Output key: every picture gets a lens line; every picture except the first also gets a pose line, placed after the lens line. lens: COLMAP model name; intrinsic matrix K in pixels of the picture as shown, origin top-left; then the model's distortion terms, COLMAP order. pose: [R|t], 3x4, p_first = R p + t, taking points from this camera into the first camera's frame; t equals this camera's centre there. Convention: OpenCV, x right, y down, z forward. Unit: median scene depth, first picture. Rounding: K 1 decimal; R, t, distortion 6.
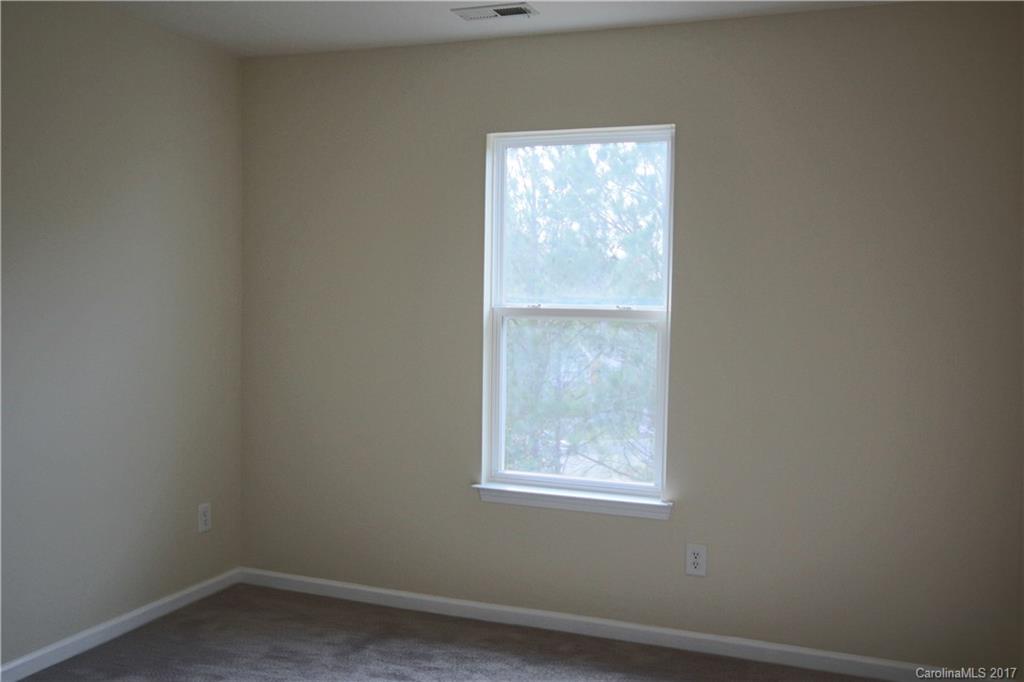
lens RADIAL K [[861.7, 0, 512.0], [0, 861.7, 341.0], [0, 0, 1]] dist [-0.000615, 0.121626]
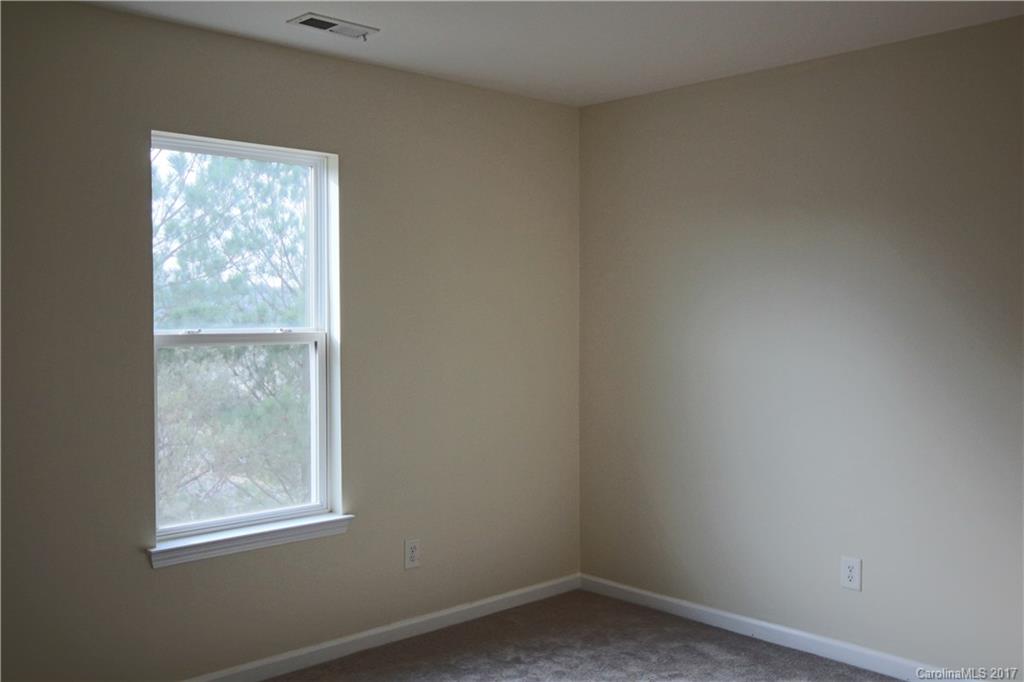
lens RADIAL K [[875.8, 0, 512.0], [0, 875.8, 341.0], [0, 0, 1]] dist [-0.005363, 0.054869]
pose [[0.495391, -0.039023, 0.867793, -0.614176], [0.065816, 0.997805, 0.007298, -0.016956], [-0.866173, 0.053500, 0.496872, 0.280132]]
